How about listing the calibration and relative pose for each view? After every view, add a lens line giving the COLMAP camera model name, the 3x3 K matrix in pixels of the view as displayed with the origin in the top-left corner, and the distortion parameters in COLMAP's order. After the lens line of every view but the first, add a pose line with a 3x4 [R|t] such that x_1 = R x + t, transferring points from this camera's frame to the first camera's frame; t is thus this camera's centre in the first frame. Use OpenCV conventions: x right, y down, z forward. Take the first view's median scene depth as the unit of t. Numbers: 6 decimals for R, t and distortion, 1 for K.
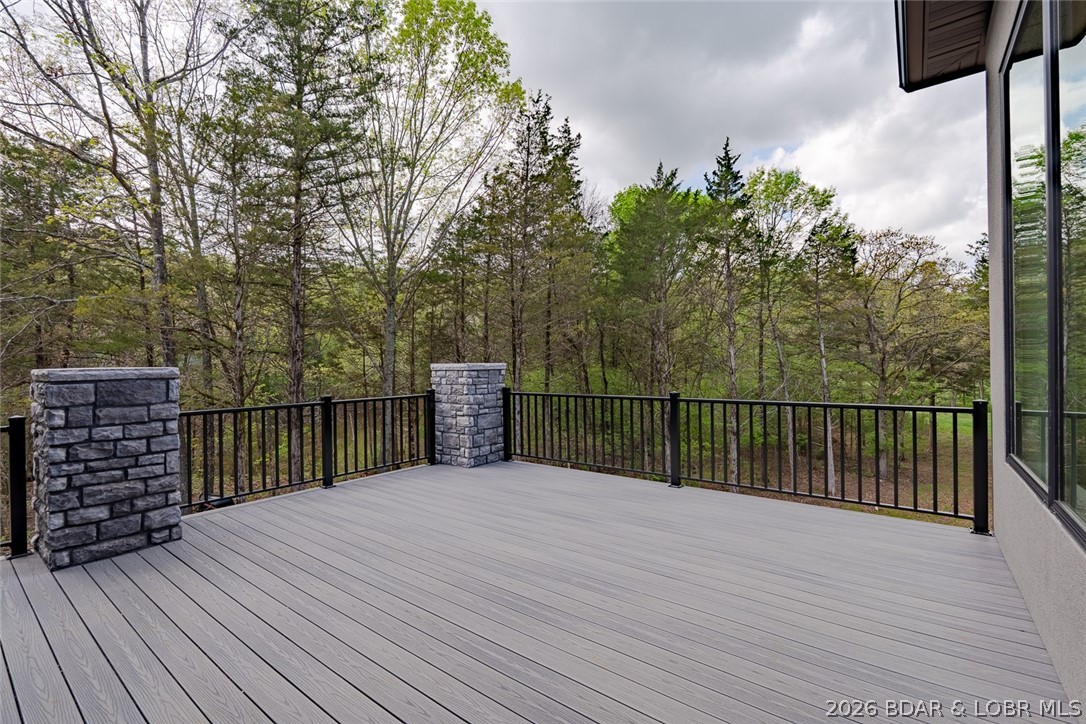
lens RADIAL K [[480.9, 0, 543.0], [0, 480.9, 362.0], [0, 0, 1]] dist [-0.004993, 0.000097]
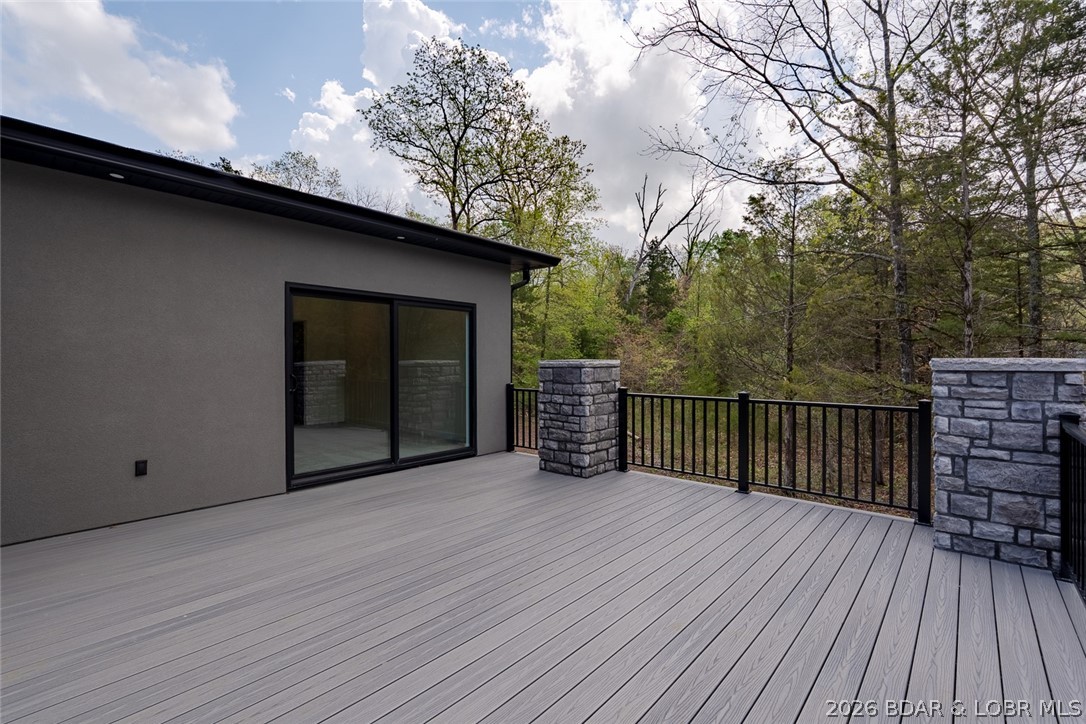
lens RADIAL K [[480.9, 0, 543.0], [0, 480.9, 362.0], [0, 0, 1]] dist [-0.004993, 0.000097]
pose [[-0.065297, 0.014796, -0.997756, 0.493099], [0.003403, 0.999888, 0.014605, -0.003155], [0.997860, -0.002442, -0.065340, 0.683385]]
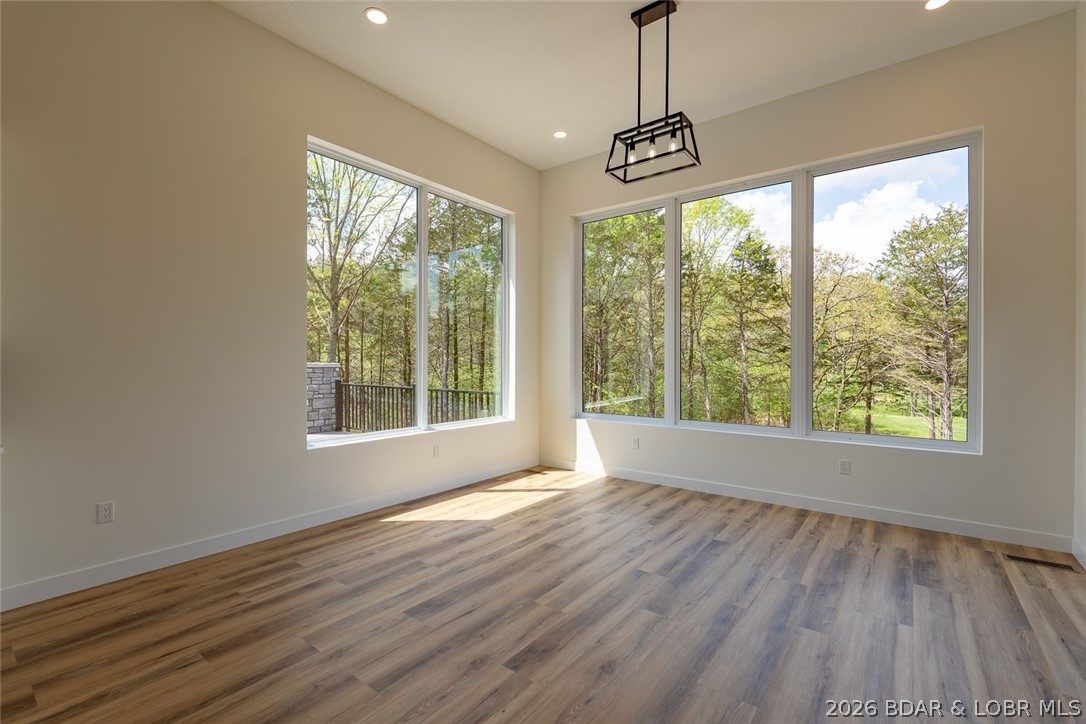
lens RADIAL K [[486.0, 0, 543.0], [0, 486.0, 362.0], [0, 0, 1]] dist [0.000523, 0.000072]
pose [[0.999816, 0.019174, -0.000892, 0.667430], [-0.019173, 0.999815, 0.001415, -0.018994], [0.000919, -0.001397, 0.999999, -0.558593]]
